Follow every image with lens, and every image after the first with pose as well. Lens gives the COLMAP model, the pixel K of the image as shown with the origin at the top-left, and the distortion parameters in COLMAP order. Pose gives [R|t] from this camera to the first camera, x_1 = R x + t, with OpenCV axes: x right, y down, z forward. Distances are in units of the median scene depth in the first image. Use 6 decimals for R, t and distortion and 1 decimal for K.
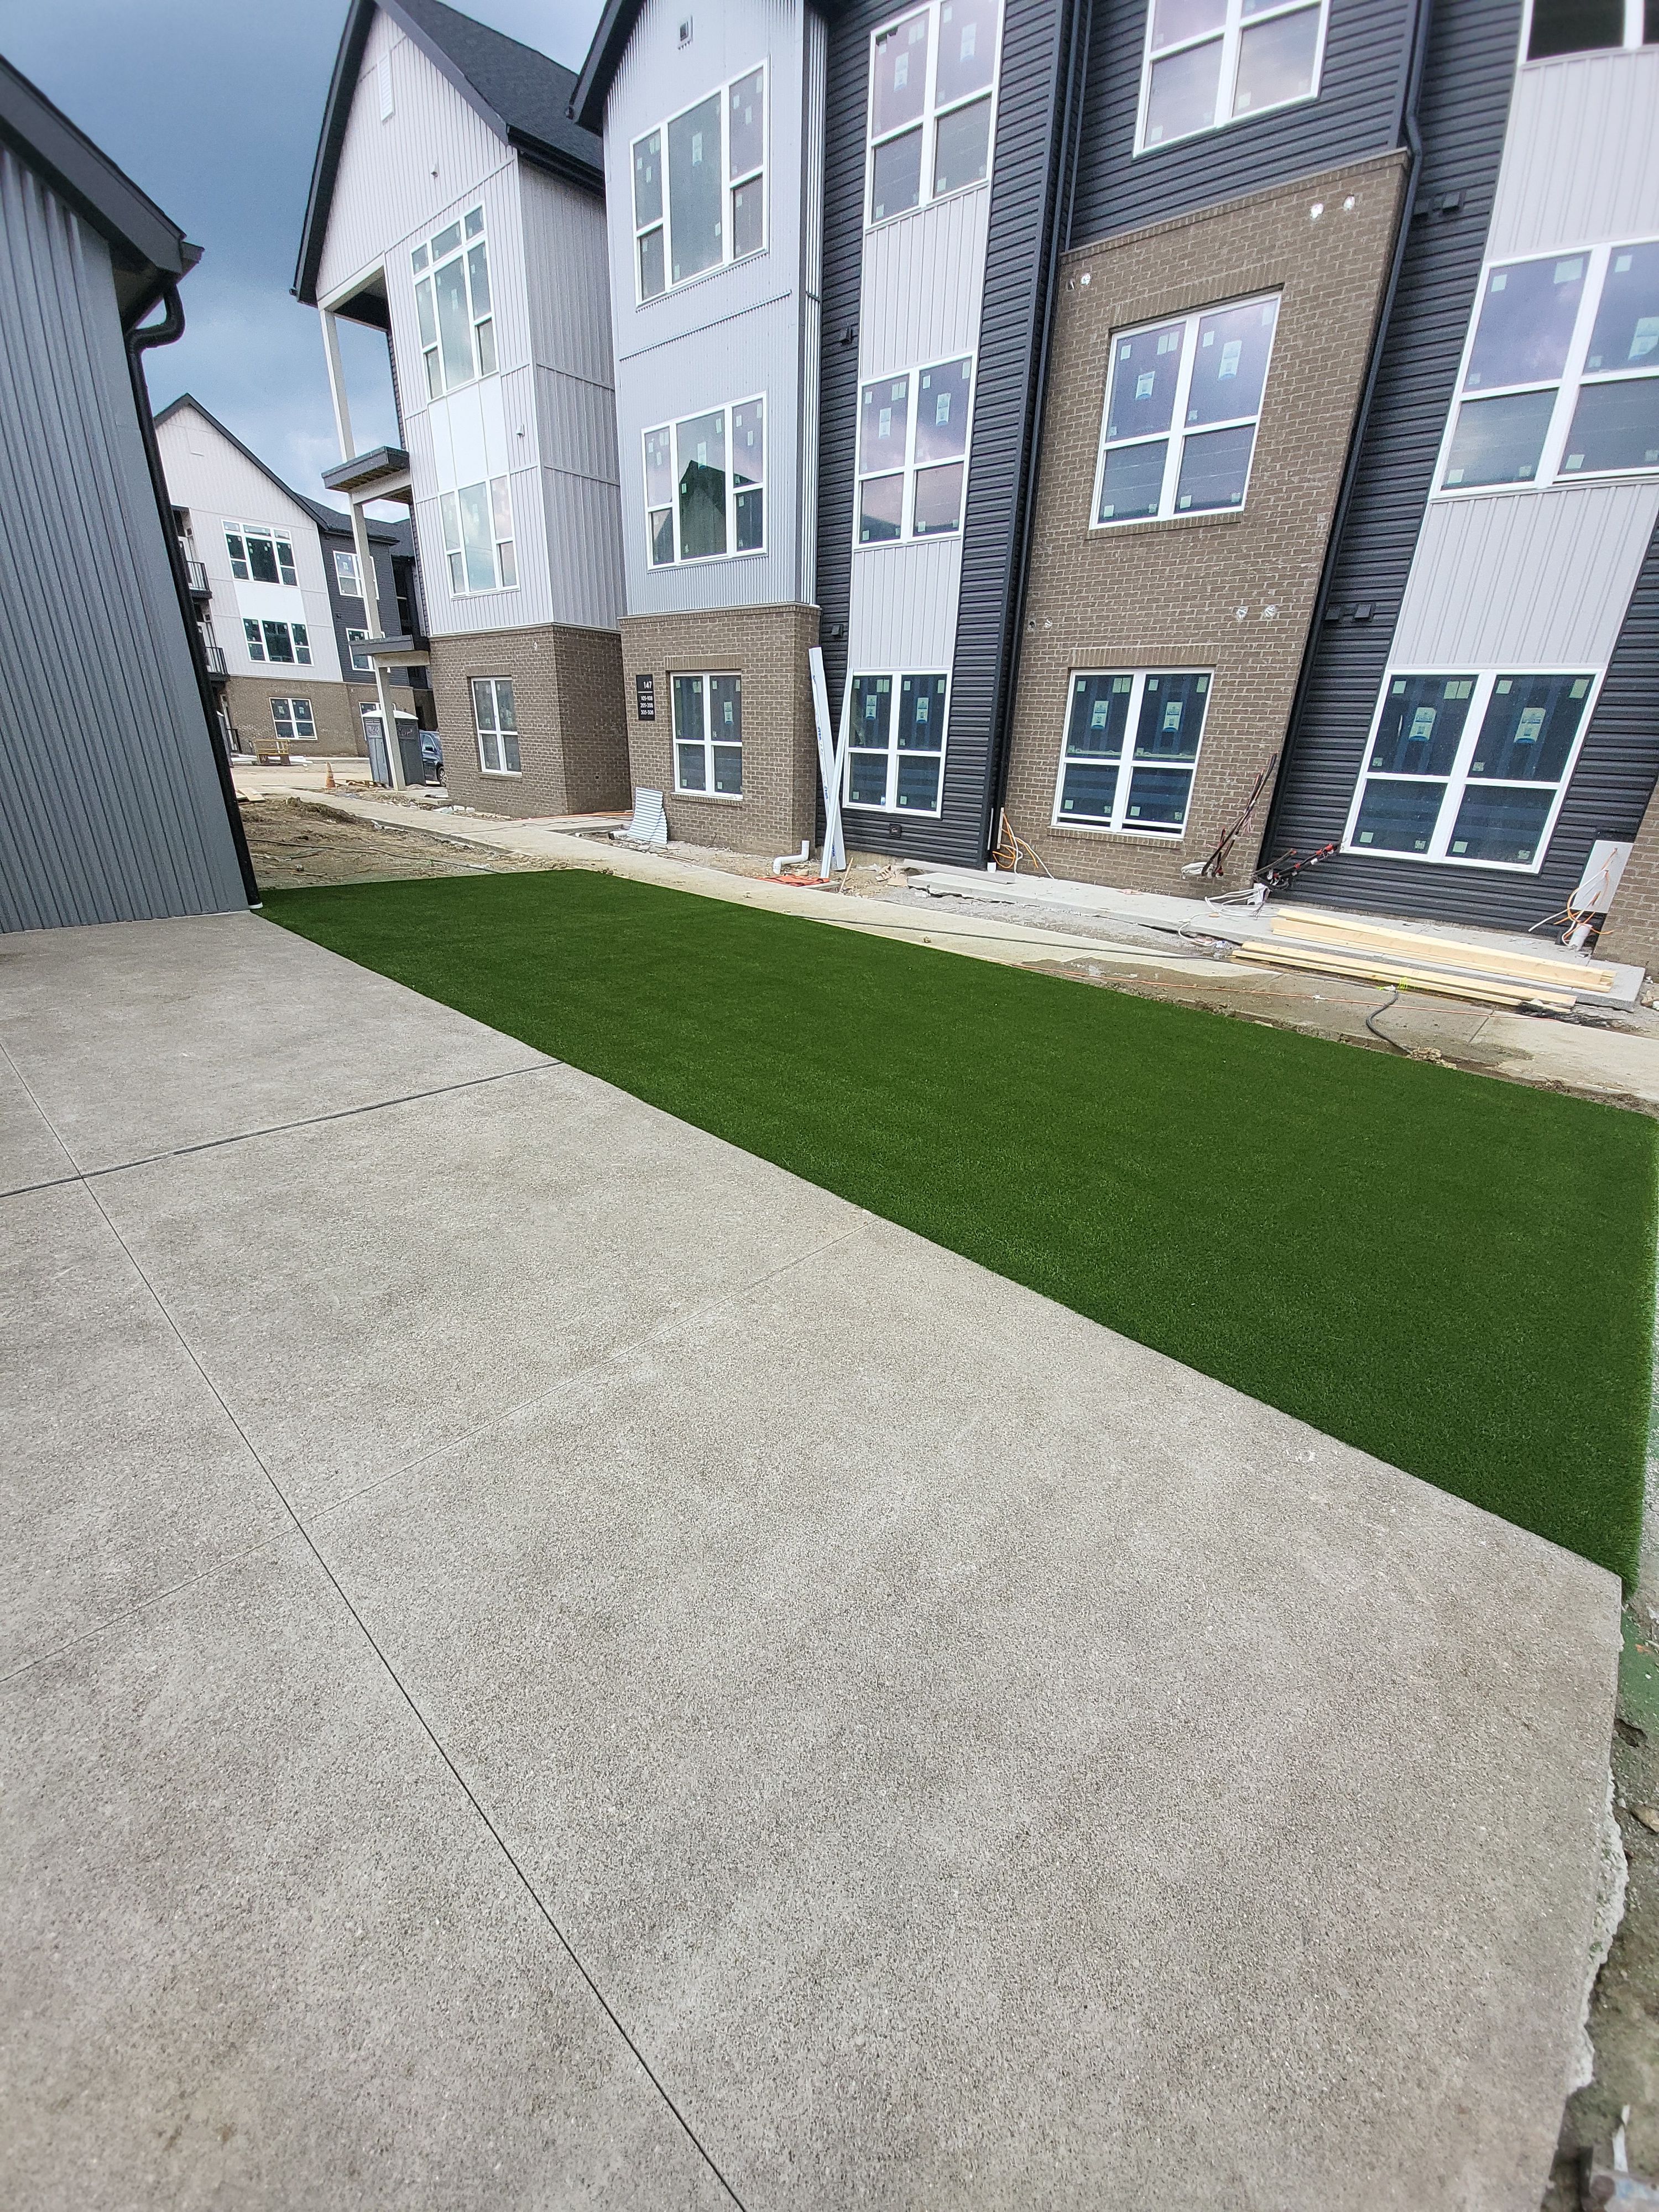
lens RADIAL K [[875.7, 0, 846.9], [0, 875.7, 1133.1], [0, 0, 1]] dist [-0.001728, -0.007063]
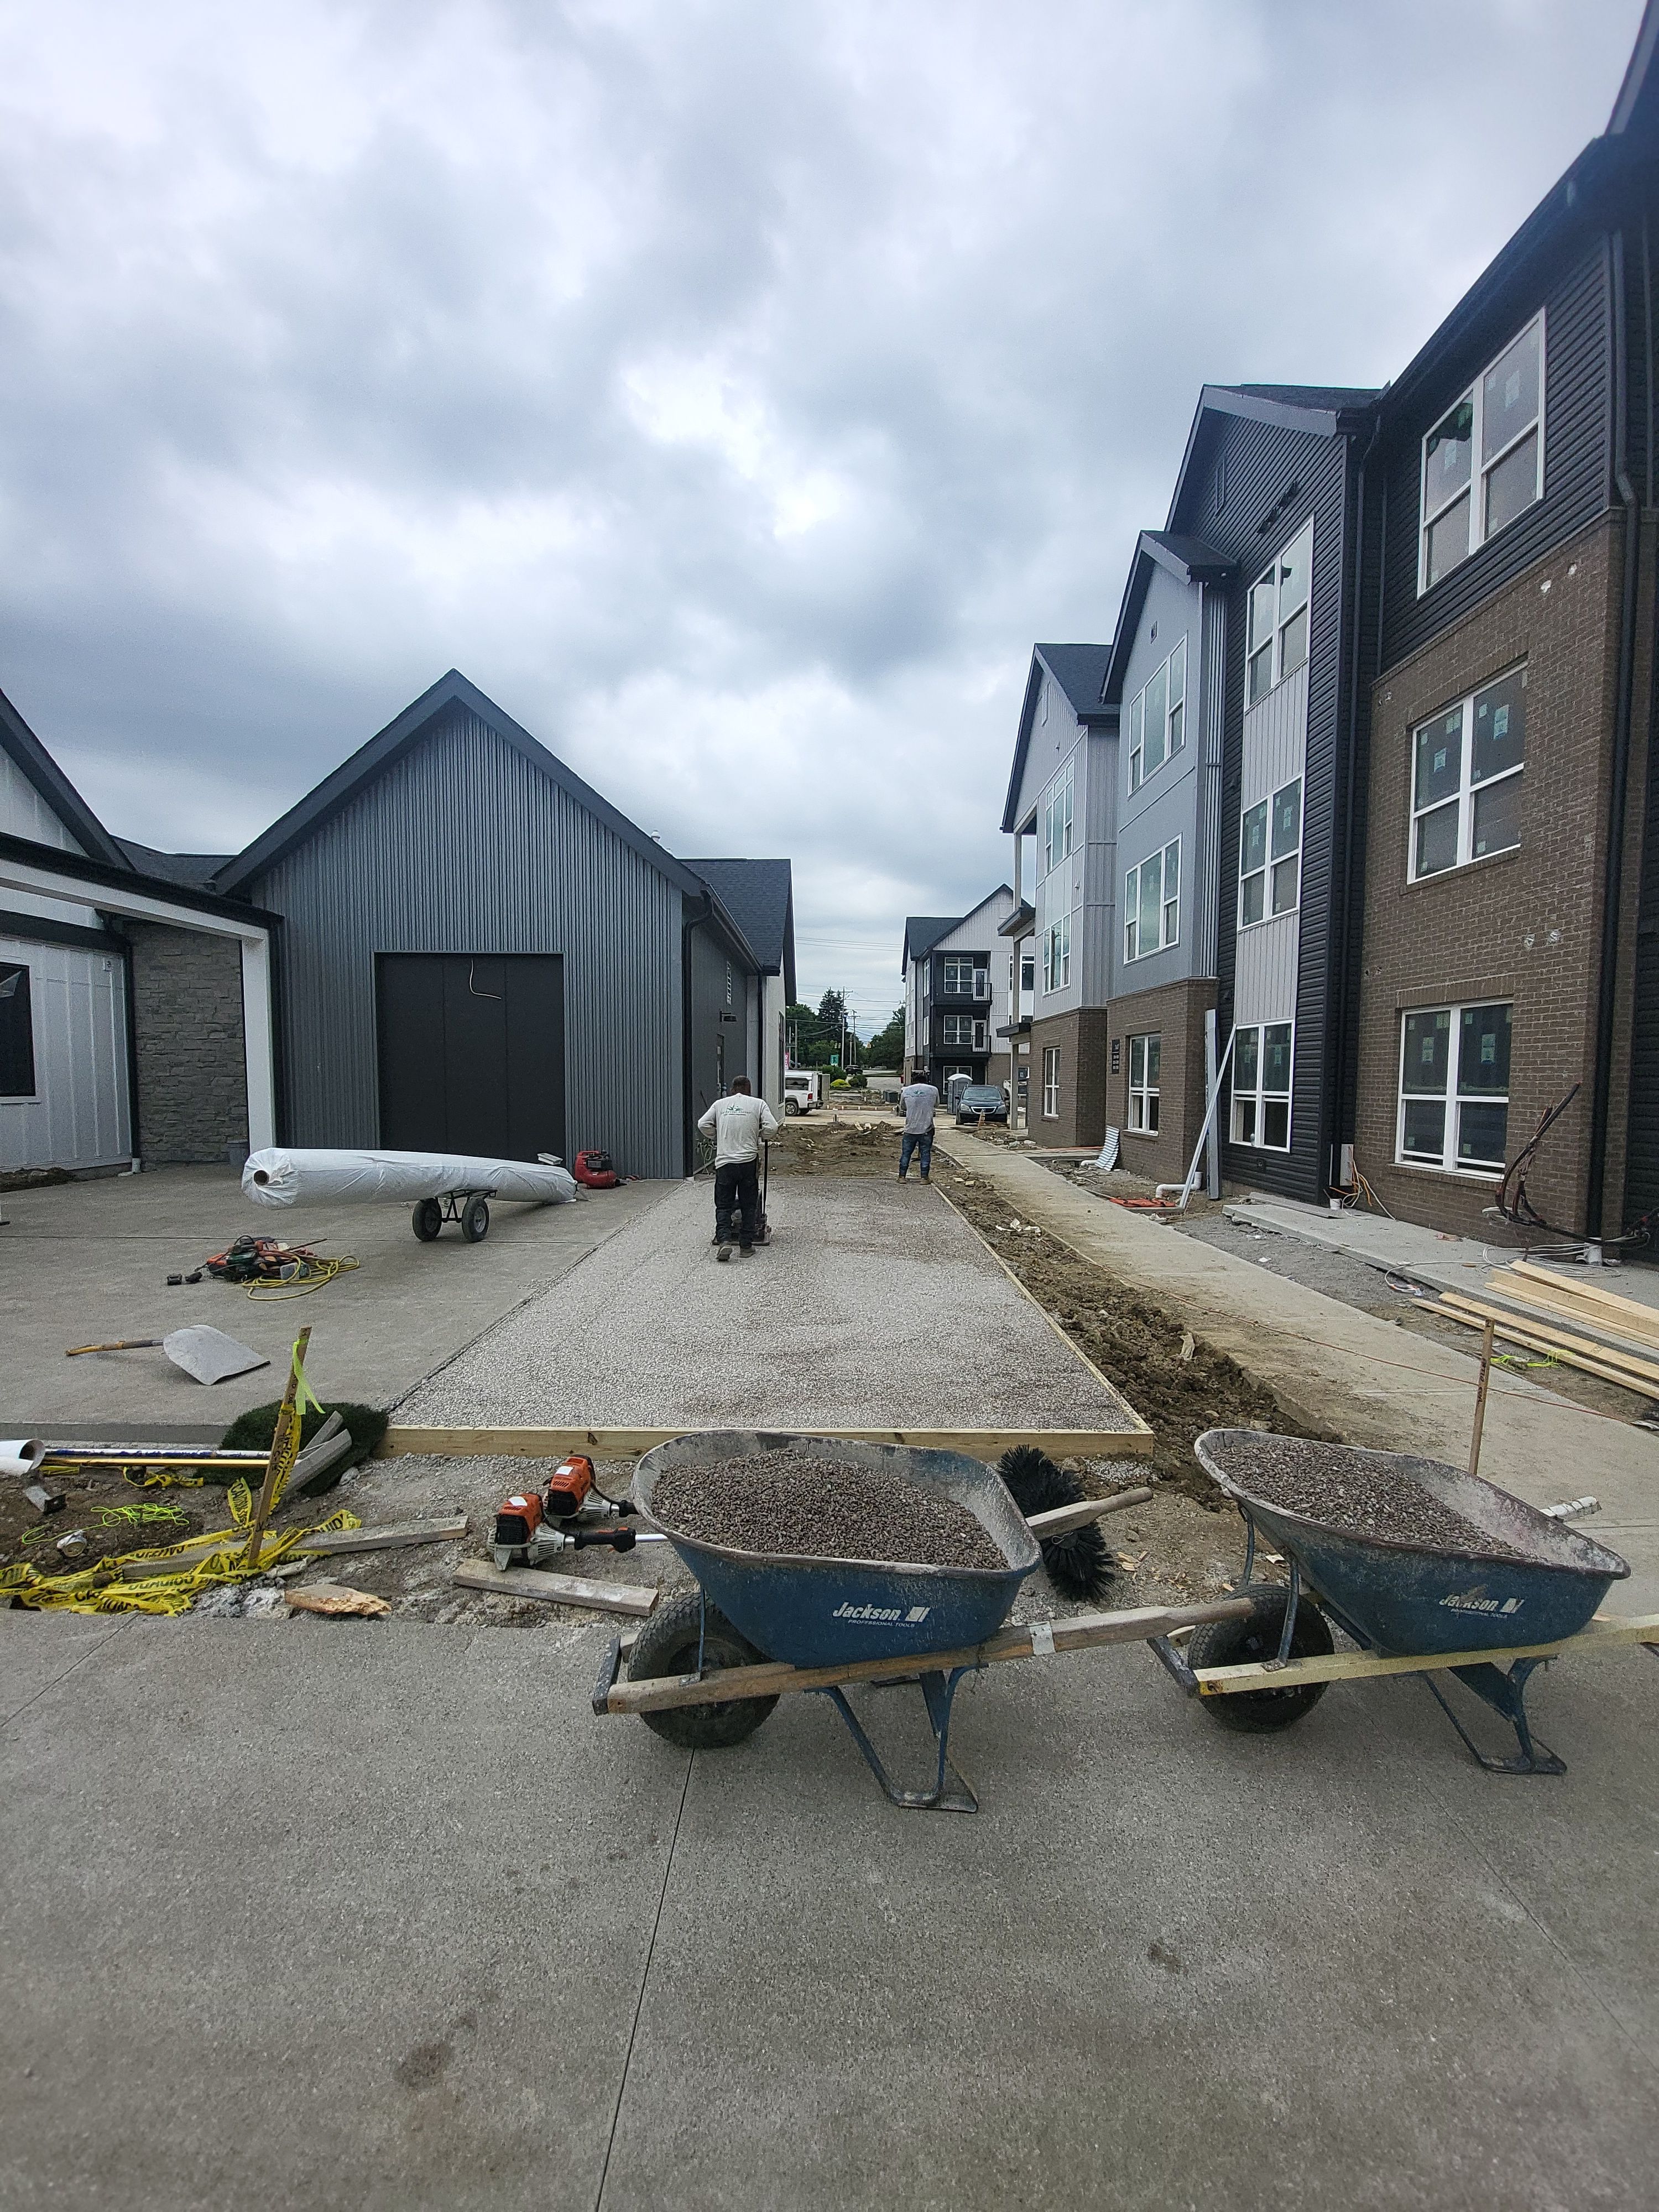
lens RADIAL K [[875.7, 0, 843.6], [0, 875.7, 1133.5], [0, 0, 1]] dist [-0.001728, -0.007063]
pose [[0.676861, 0.011335, -0.736024, 0.554298], [-0.282059, 0.927560, -0.245102, 0.005080], [0.679928, 0.373503, 0.631026, 0.026347]]
